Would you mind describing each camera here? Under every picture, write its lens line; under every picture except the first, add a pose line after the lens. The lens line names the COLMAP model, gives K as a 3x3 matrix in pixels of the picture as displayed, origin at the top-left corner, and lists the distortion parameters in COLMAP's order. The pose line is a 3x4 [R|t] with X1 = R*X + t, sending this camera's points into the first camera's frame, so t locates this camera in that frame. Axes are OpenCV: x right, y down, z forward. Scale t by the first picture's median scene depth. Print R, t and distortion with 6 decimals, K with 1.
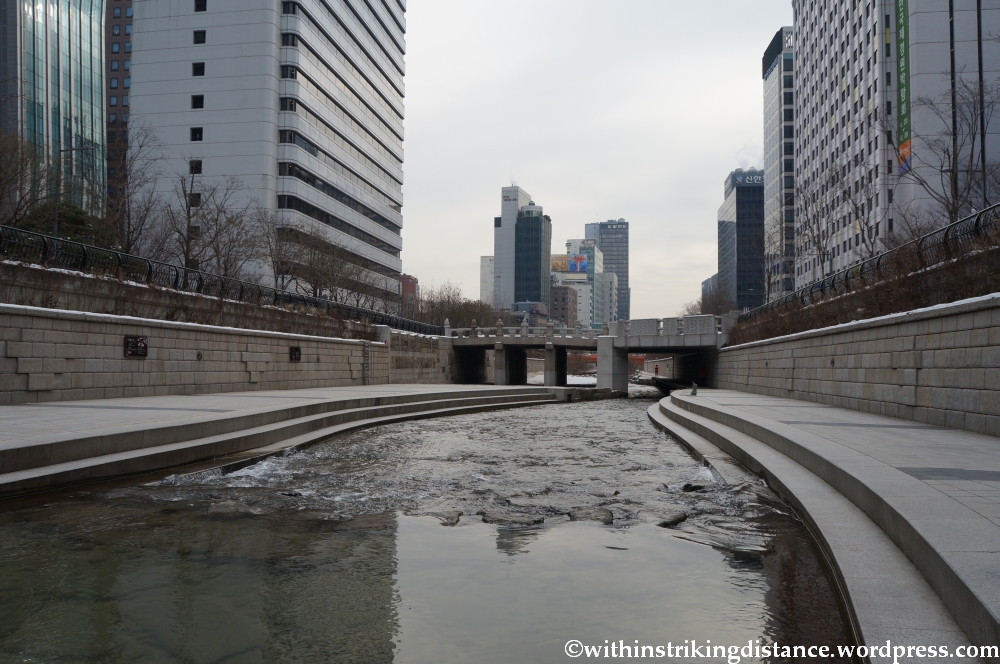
lens RADIAL K [[777.4, 0, 502.2], [0, 777.4, 330.8], [0, 0, 1]] dist [-0.010086, 0.000198]
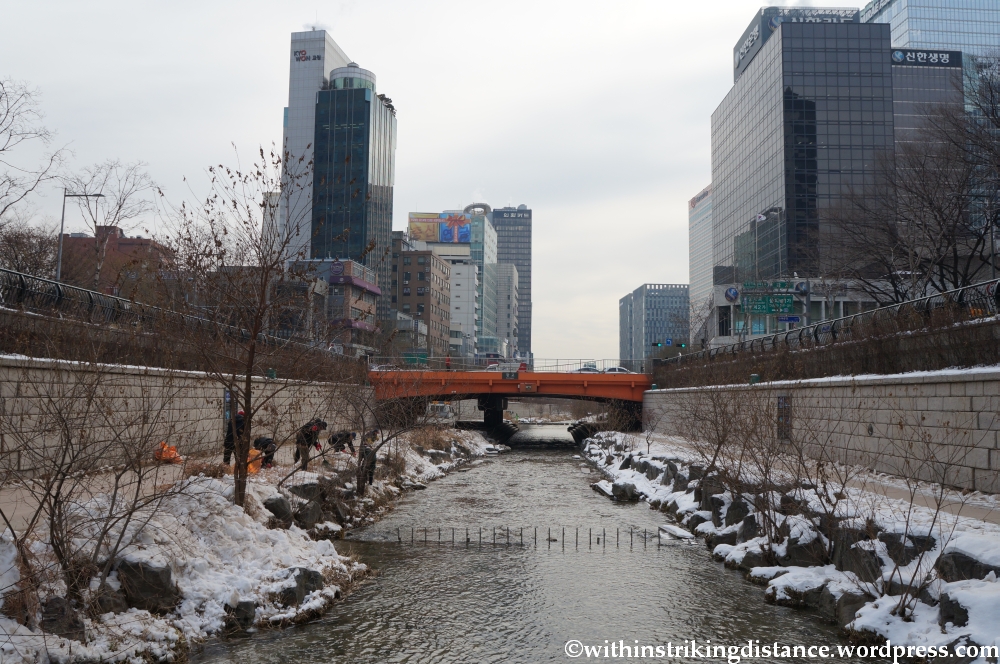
lens RADIAL K [[812.0, 0, 501.1], [0, 812.0, 332.5], [0, 0, 1]] dist [0.003081, 0.000469]
pose [[0.990816, 0.012964, 0.134596, 0.046835], [-0.007228, 0.999048, -0.043018, 0.015770], [-0.135025, 0.041650, 0.989966, 0.365232]]
